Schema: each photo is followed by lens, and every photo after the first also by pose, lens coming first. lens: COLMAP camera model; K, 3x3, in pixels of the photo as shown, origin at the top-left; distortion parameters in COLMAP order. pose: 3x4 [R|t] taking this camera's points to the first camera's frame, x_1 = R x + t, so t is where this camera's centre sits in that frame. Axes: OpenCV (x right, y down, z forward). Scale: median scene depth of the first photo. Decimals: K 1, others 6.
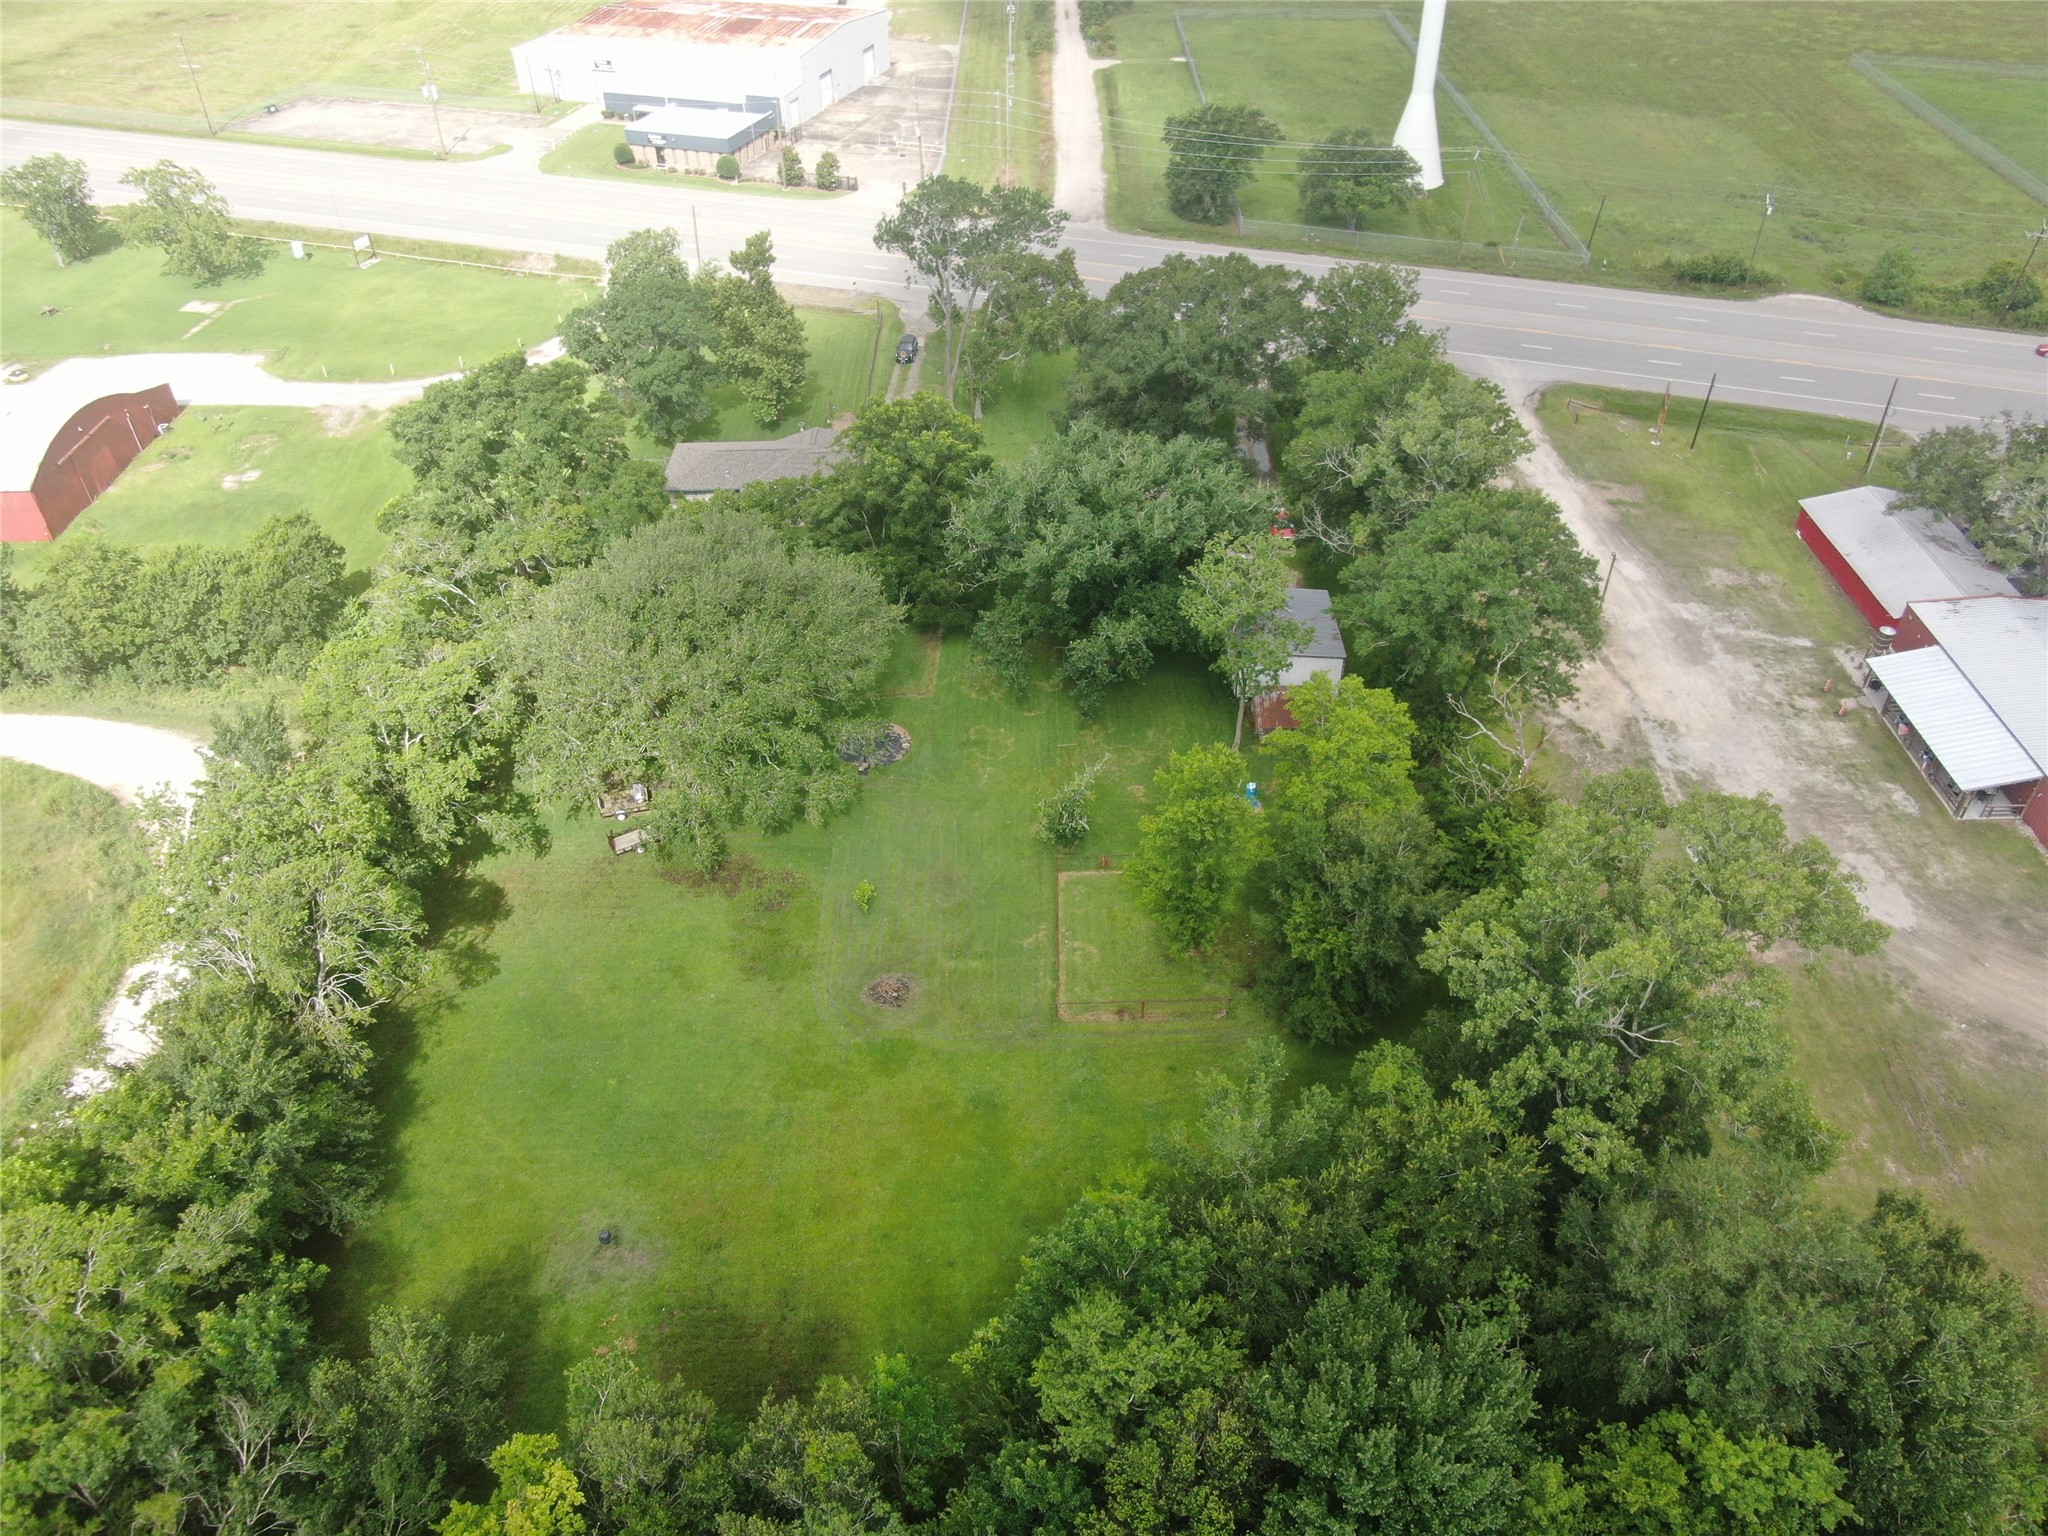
lens RADIAL K [[1463.1, 0, 1022.9], [0, 1463.1, 765.8], [0, 0, 1]] dist [-0.026256, 0.012397]
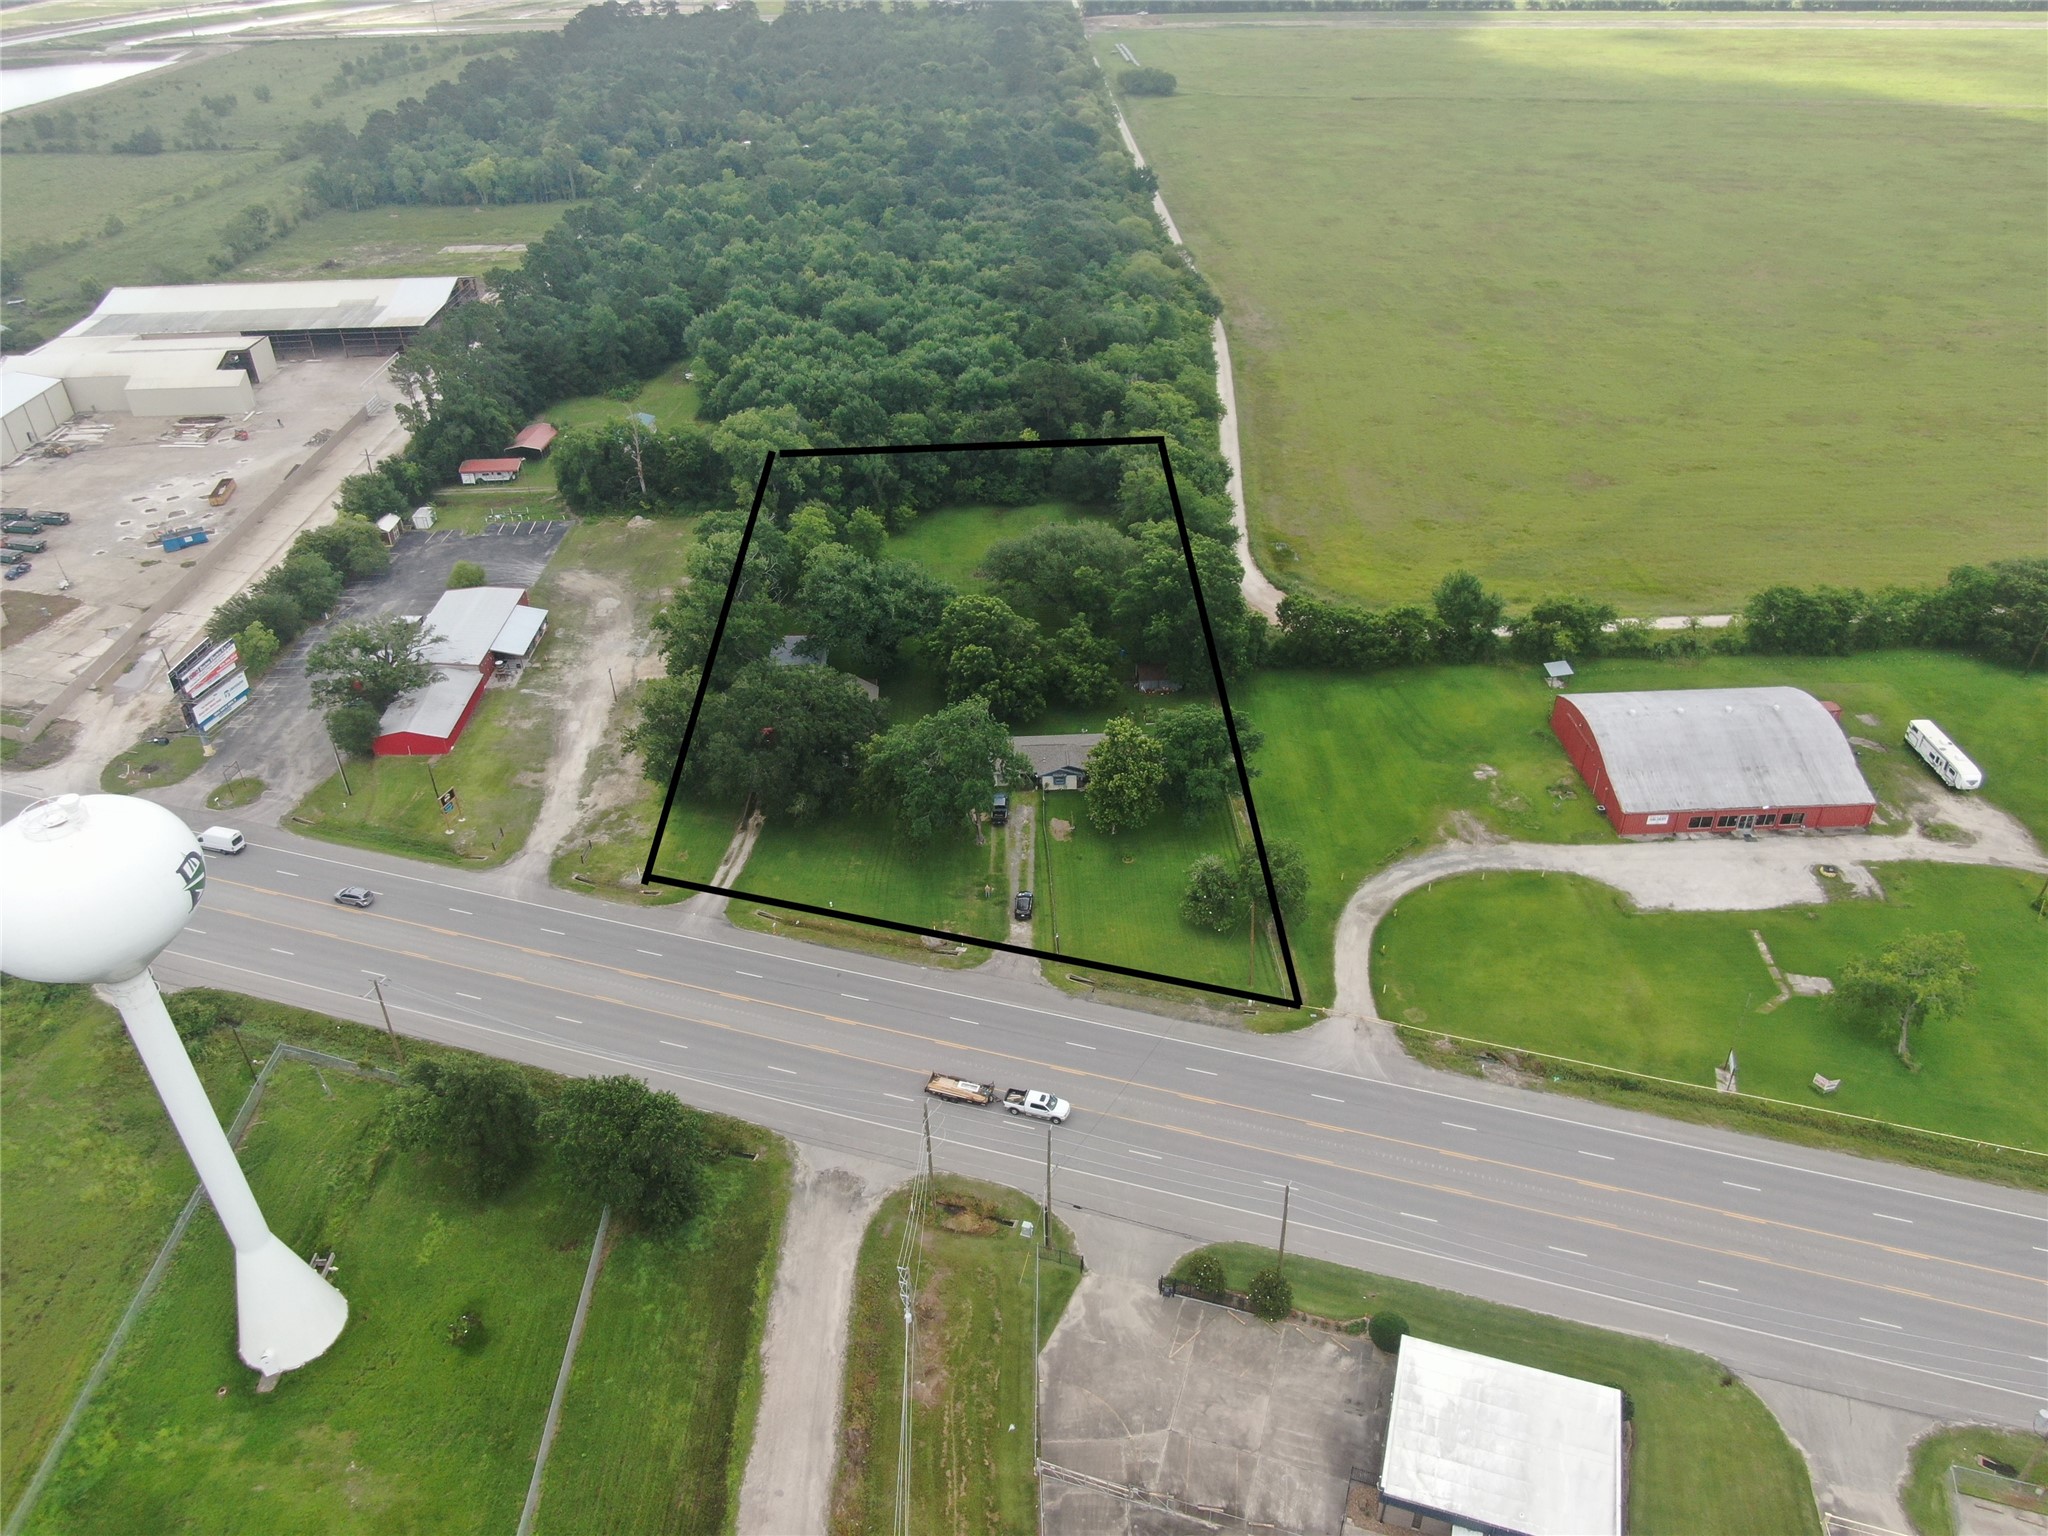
lens RADIAL K [[1463.1, 0, 1022.9], [0, 1463.1, 765.8], [0, 0, 1]] dist [-0.026256, 0.012397]
pose [[-0.998631, 0.052209, -0.003354, -0.085252], [0.012413, 0.298727, 0.954258, -1.437534], [0.050823, 0.952909, -0.298966, 1.295093]]
